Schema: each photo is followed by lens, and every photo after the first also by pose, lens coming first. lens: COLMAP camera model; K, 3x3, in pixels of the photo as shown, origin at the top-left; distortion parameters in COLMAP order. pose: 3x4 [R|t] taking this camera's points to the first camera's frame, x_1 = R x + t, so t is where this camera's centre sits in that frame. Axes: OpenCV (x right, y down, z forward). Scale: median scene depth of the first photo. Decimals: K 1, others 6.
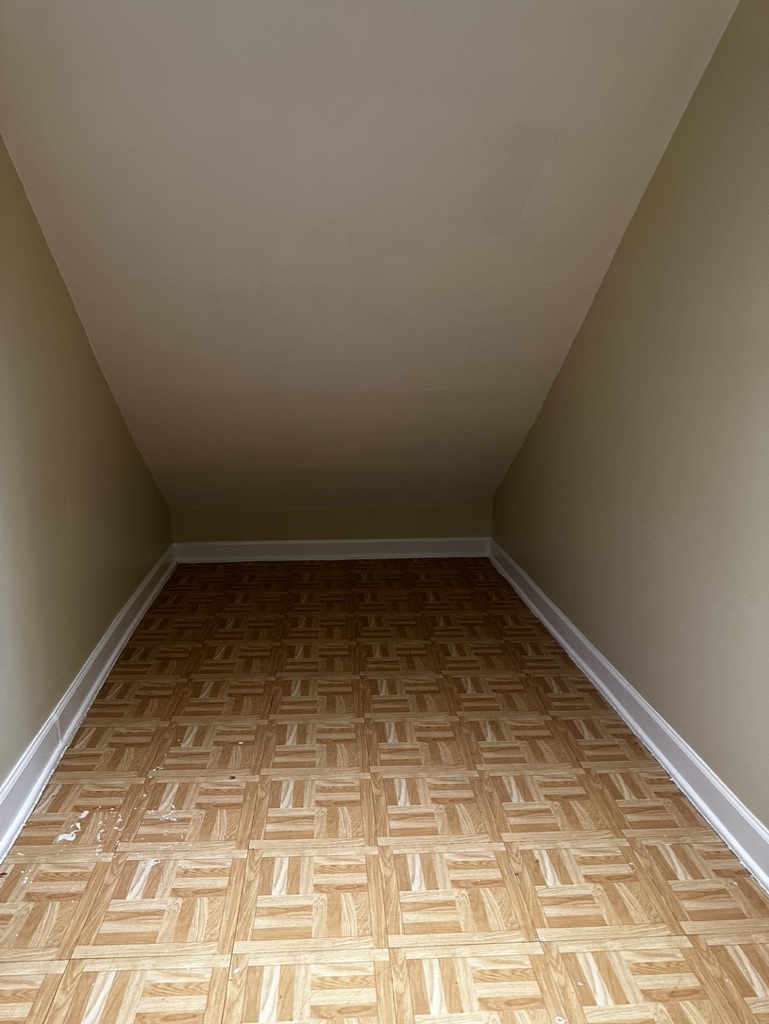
lens RADIAL K [[723.5, 0, 374.1], [0, 723.5, 510.9], [0, 0, 1]] dist [0.061430, -0.064160]
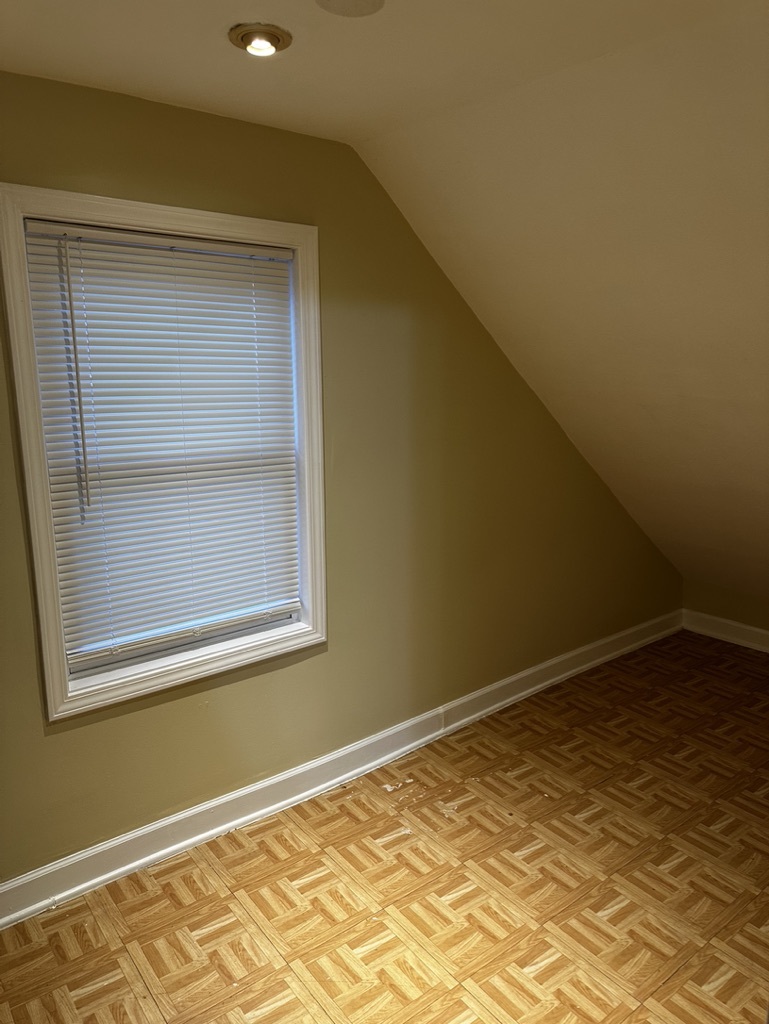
lens RADIAL K [[723.5, 0, 384.2], [0, 723.5, 517.9], [0, 0, 1]] dist [0.061430, -0.064160]
pose [[0.561083, 0.170104, -0.810093, 0.641697], [-0.172925, 0.981151, 0.086253, -0.205580], [0.809495, 0.091690, 0.579923, 0.080288]]
